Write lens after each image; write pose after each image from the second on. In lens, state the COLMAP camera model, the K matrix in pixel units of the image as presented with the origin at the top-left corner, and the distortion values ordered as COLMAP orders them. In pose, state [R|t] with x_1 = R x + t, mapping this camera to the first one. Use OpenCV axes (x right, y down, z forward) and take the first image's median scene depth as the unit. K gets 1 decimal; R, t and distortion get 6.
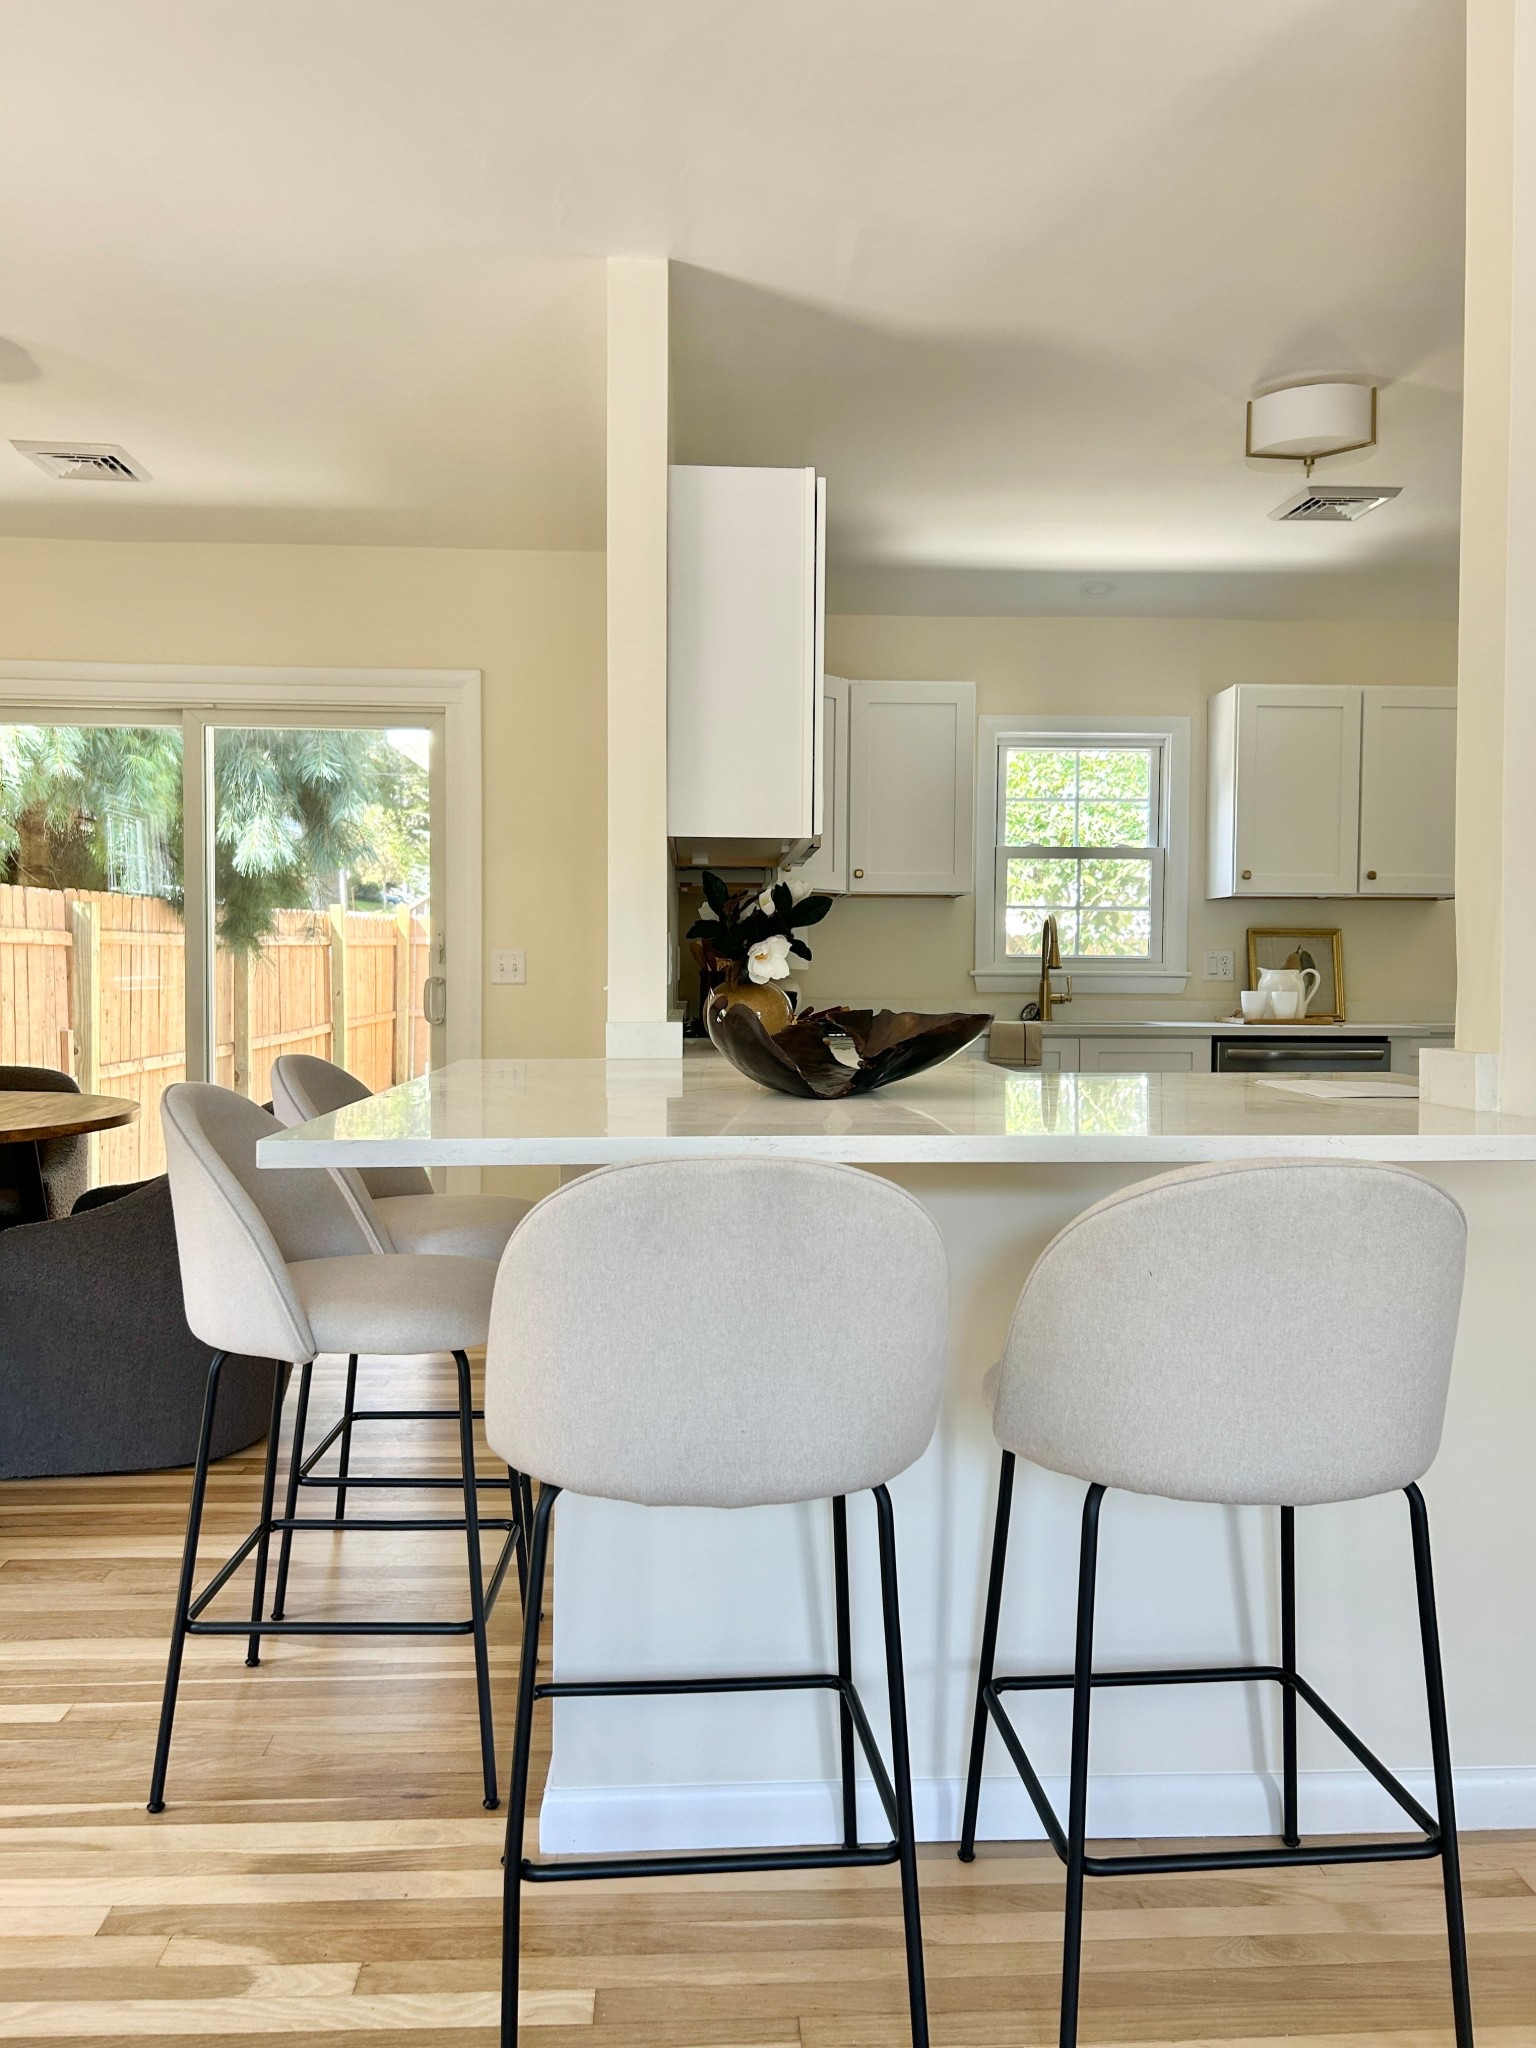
lens RADIAL K [[1515.6, 0, 768.0], [0, 1515.6, 1024.0], [0, 0, 1]] dist [0.044450, -0.058082]
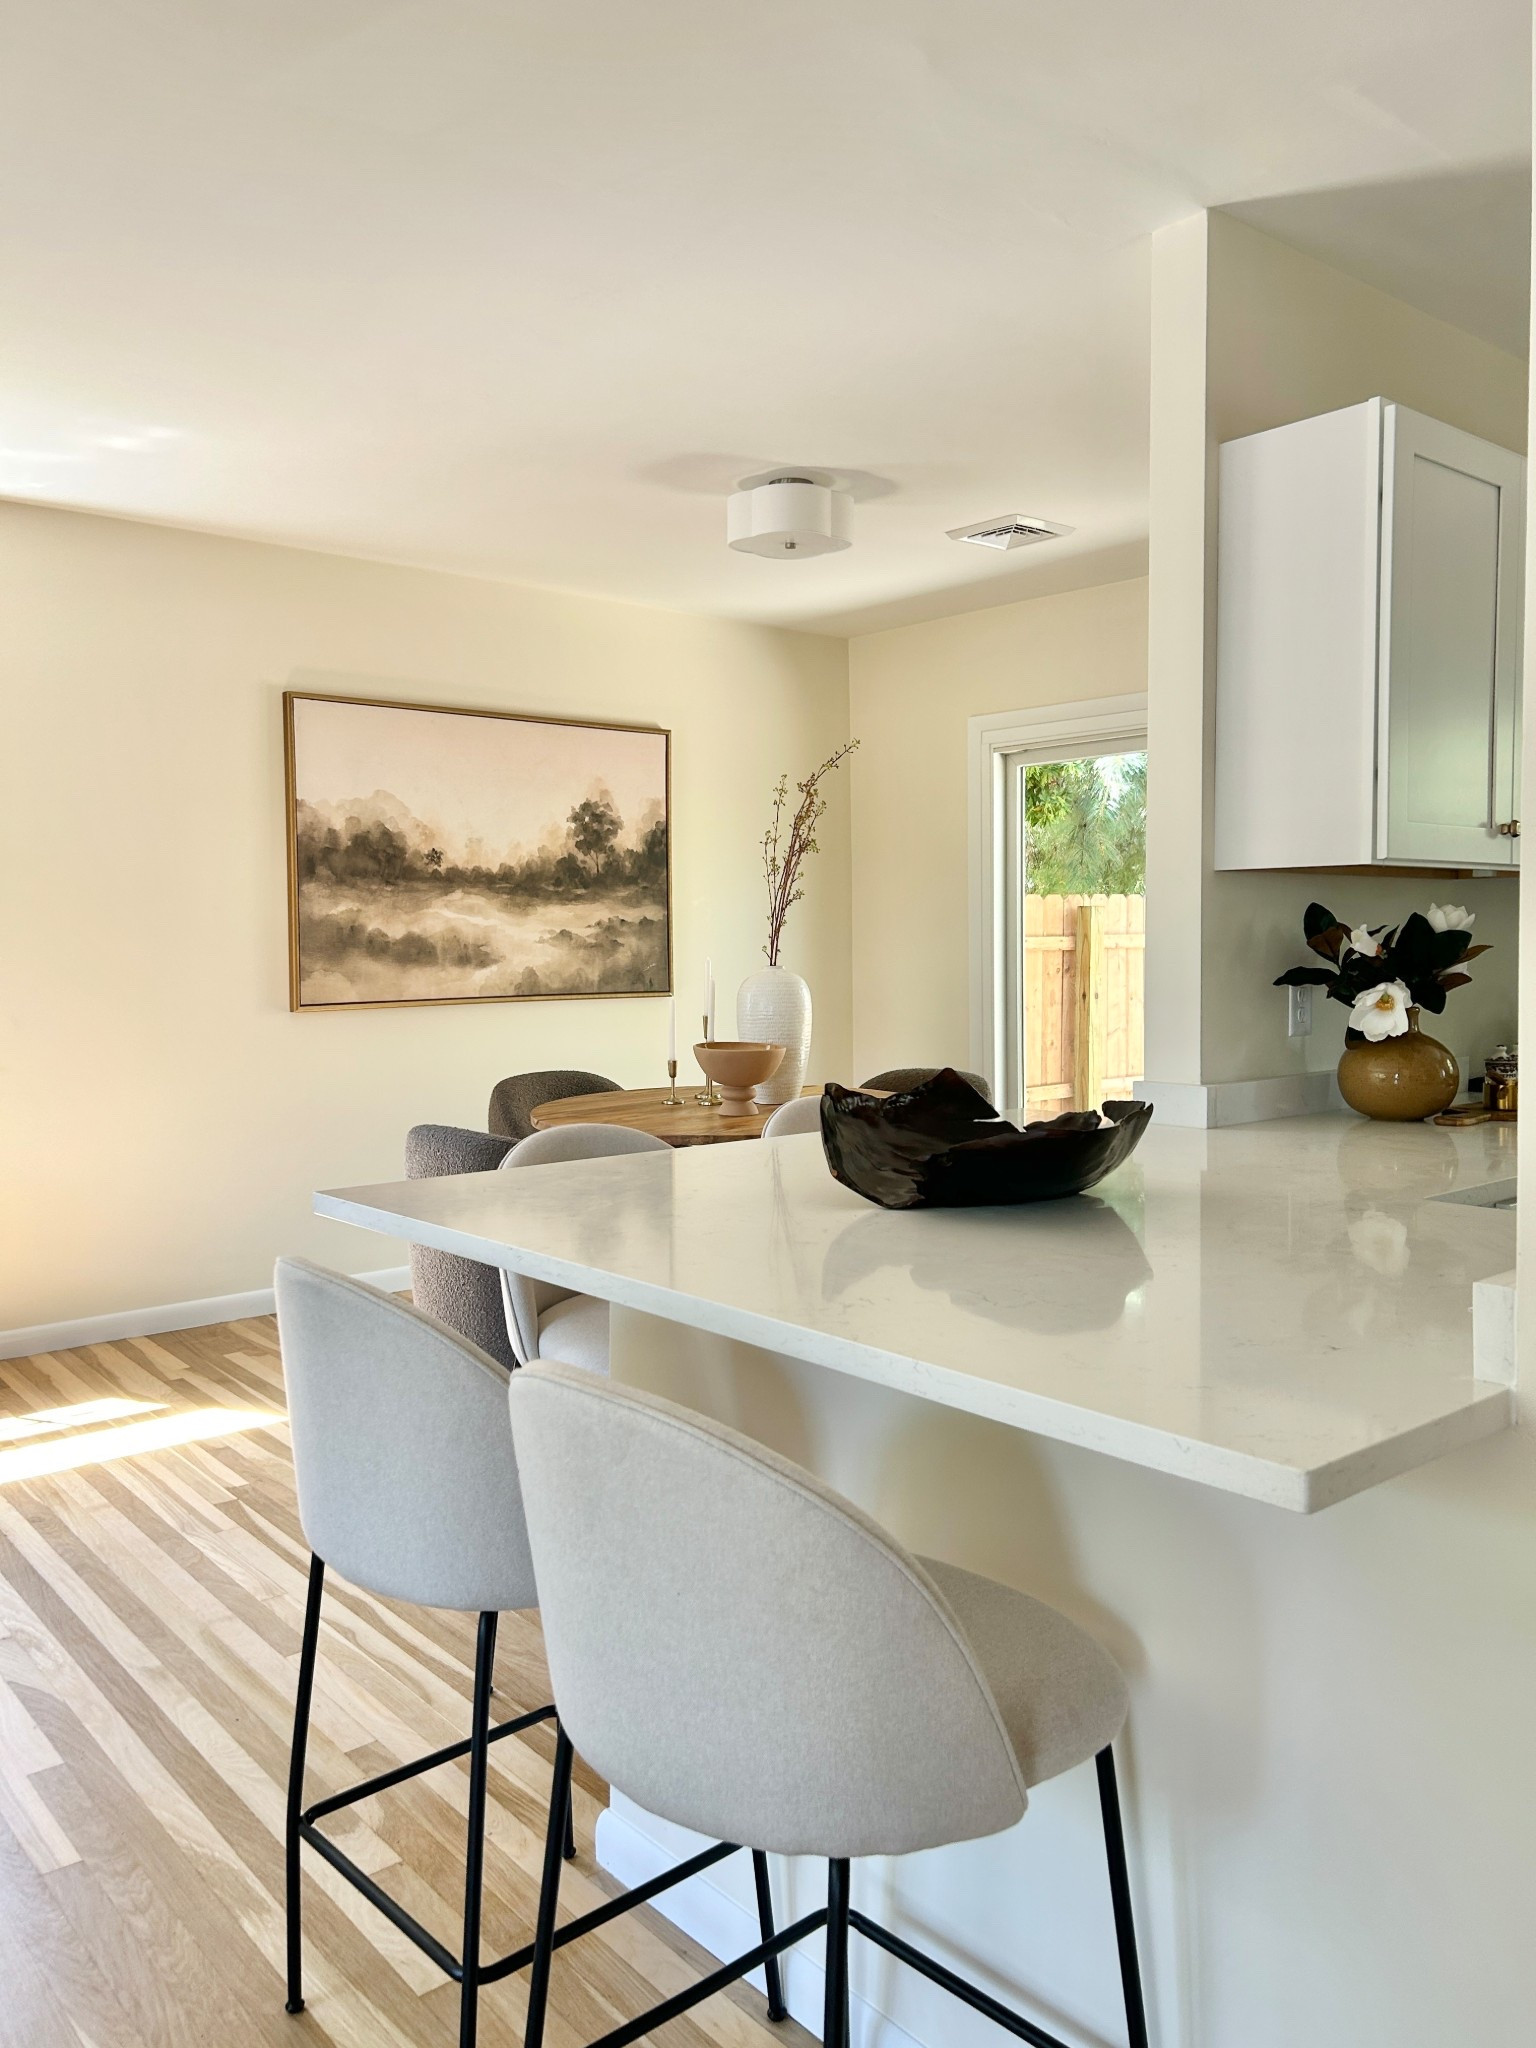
lens RADIAL K [[1515.6, 0, 768.0], [0, 1515.6, 1024.0], [0, 0, 1]] dist [0.044450, -0.058082]
pose [[0.602930, 0.034482, -0.797048, 0.489167], [-0.018097, 0.999400, 0.029546, -0.058576], [0.797589, -0.003390, 0.603192, 0.274621]]
